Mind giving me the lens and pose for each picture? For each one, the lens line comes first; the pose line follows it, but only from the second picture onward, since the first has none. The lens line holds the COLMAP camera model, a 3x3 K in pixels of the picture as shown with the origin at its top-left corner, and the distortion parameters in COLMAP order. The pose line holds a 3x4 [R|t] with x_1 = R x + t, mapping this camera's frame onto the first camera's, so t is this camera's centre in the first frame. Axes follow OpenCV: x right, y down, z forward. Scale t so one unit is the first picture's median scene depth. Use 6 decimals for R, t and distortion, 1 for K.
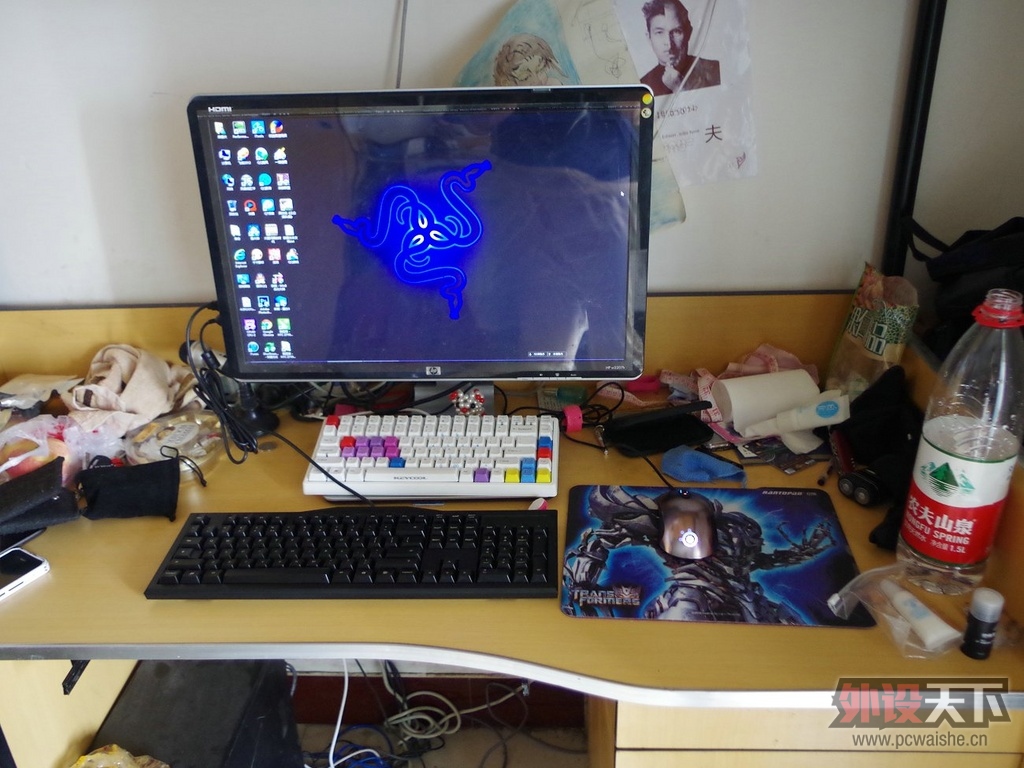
lens RADIAL K [[870.7, 0, 515.3], [0, 870.7, 385.0], [0, 0, 1]] dist [-0.036606, 0.060121]
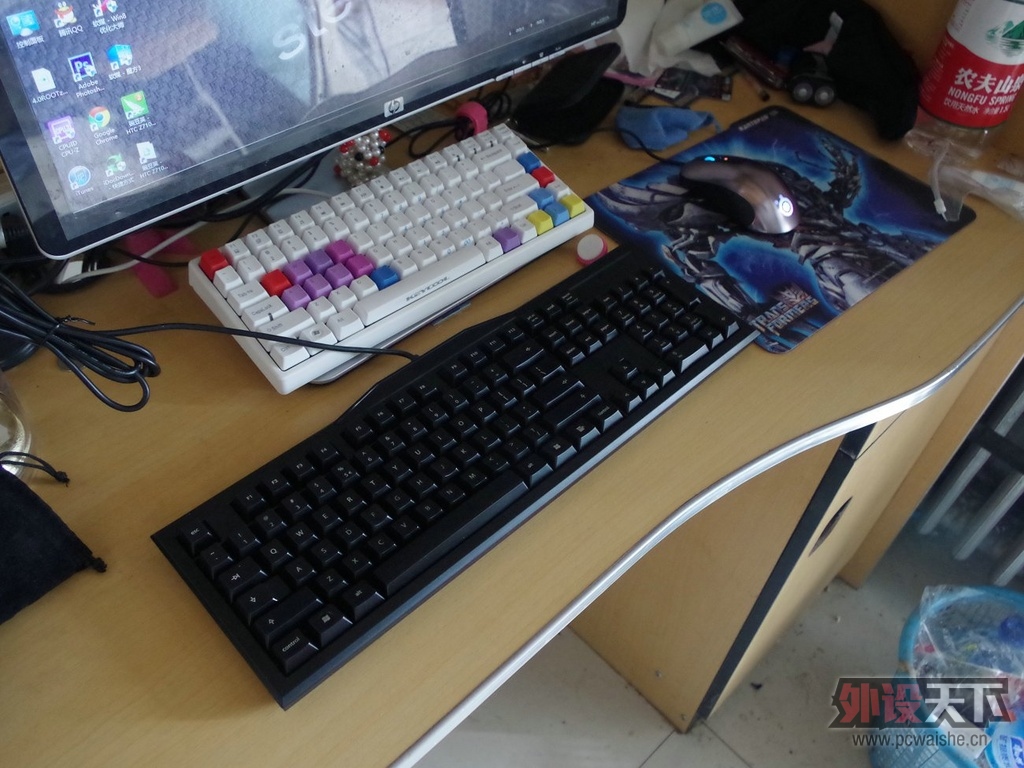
lens RADIAL K [[870.7, 0, 509.6], [0, 870.7, 377.8], [0, 0, 1]] dist [-0.036606, 0.060121]
pose [[0.697849, -0.477157, 0.534161, -0.441352], [0.251441, 0.861521, 0.441089, -0.097791], [-0.670659, -0.173503, 0.721189, 0.498482]]
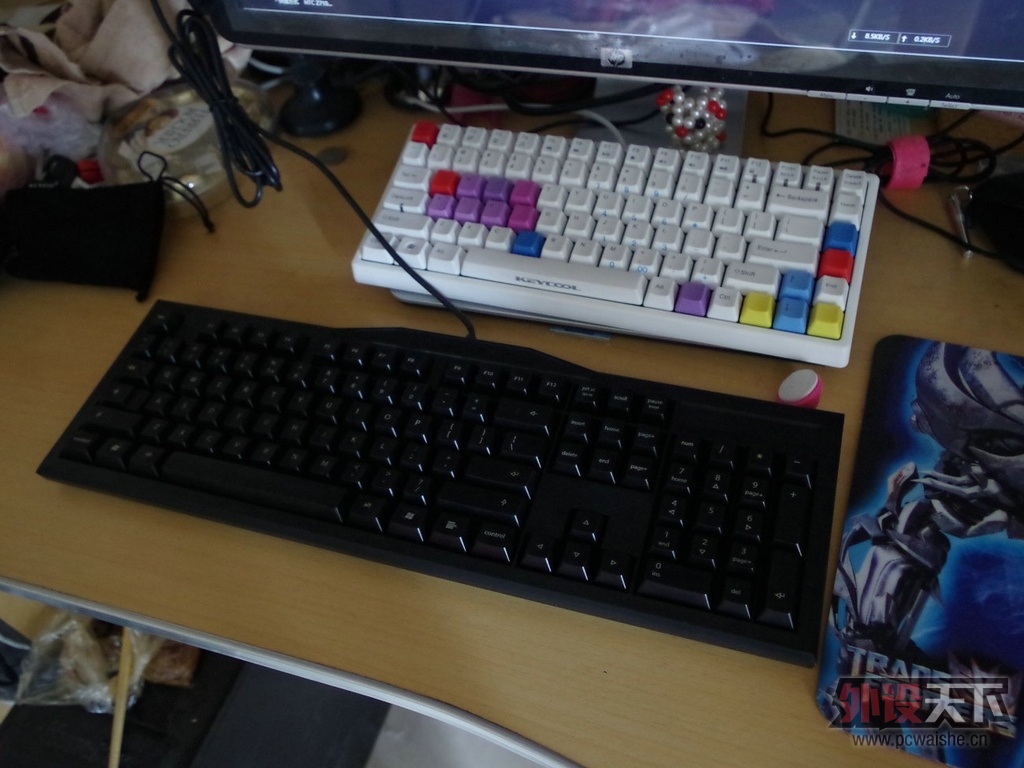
lens RADIAL K [[870.7, 0, 510.7], [0, 870.7, 382.4], [0, 0, 1]] dist [-0.036606, 0.060121]
pose [[0.960349, 0.163207, -0.226040, -0.018879], [-0.051021, 0.899941, 0.433015, -0.056445], [0.274094, -0.404313, 0.872584, 0.535512]]
